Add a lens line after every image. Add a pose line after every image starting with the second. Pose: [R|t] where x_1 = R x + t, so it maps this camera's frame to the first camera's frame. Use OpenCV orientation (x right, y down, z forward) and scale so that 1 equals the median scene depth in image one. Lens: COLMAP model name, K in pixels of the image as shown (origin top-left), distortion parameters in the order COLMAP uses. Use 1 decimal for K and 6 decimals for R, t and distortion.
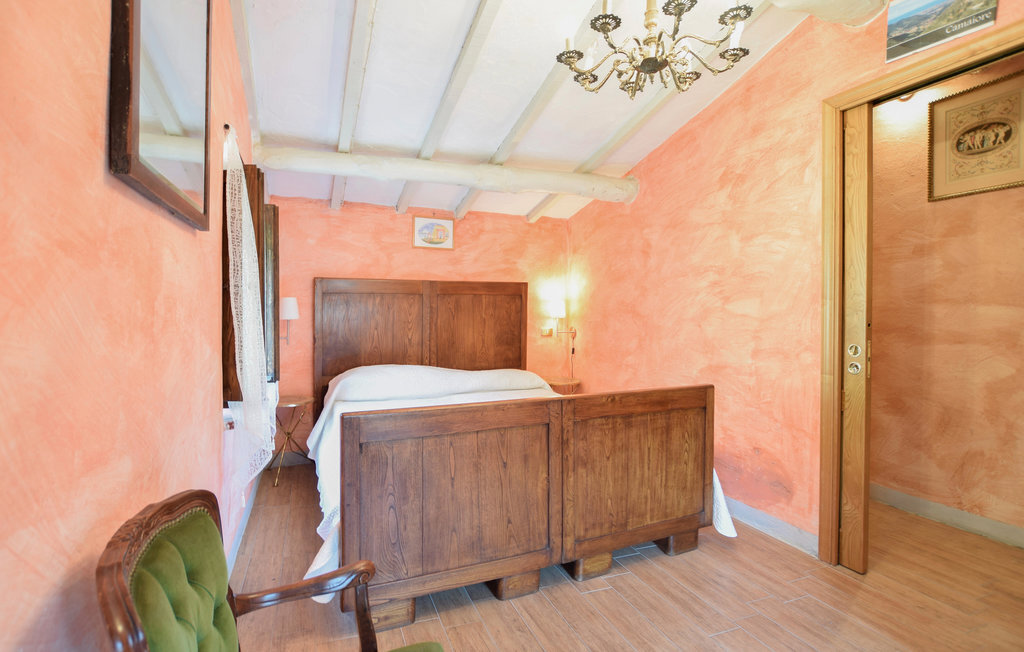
lens RADIAL K [[479.6, 0, 506.0], [0, 479.6, 325.0], [0, 0, 1]] dist [-0.044192, 0.011472]
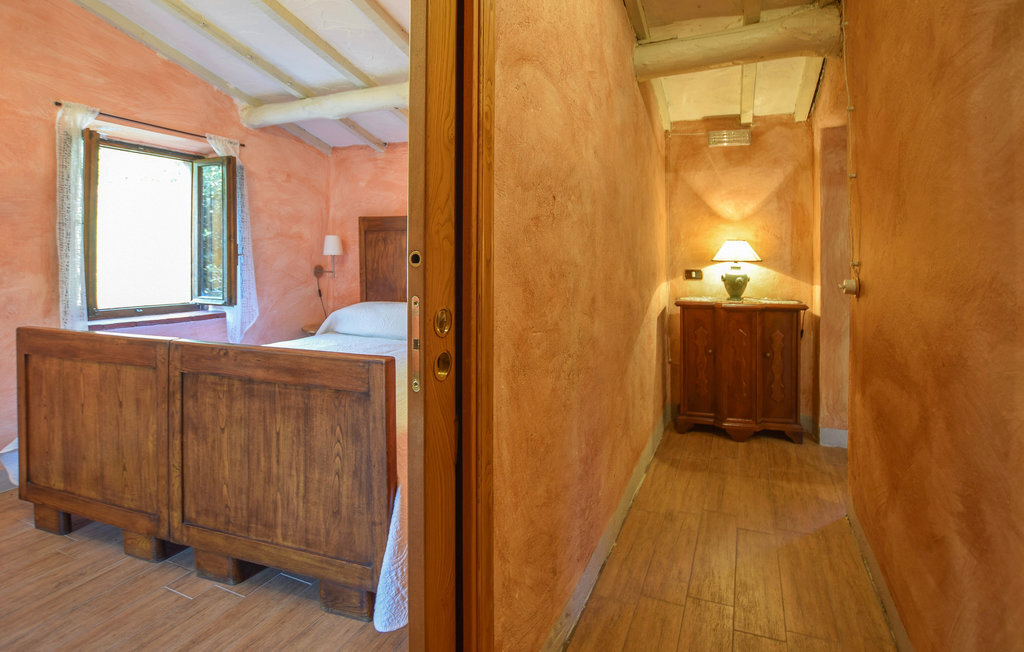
lens RADIAL K [[499.6, 0, 556.8], [0, 499.6, 262.5], [0, 0, 1]] dist [-0.017619, 0.000655]
pose [[0.752663, 0.012572, -0.658286, 1.058584], [-0.024498, 0.999660, -0.008919, 0.005046], [0.657950, 0.022840, 0.752715, 0.700960]]
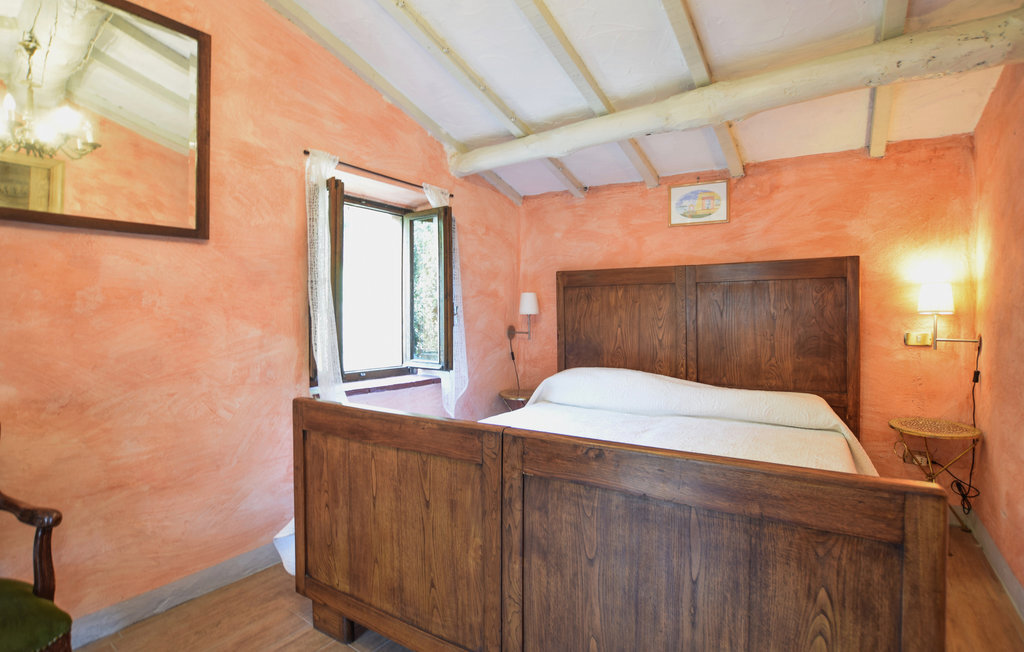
lens RADIAL K [[480.8, 0, 503.6], [0, 480.8, 323.3], [0, 0, 1]] dist [-0.026730, 0.000106]
pose [[0.570467, 0.013578, -0.821209, 0.558143], [-0.021232, 0.999773, 0.001781, 0.010171], [0.821046, 0.016421, 0.570625, 0.566834]]
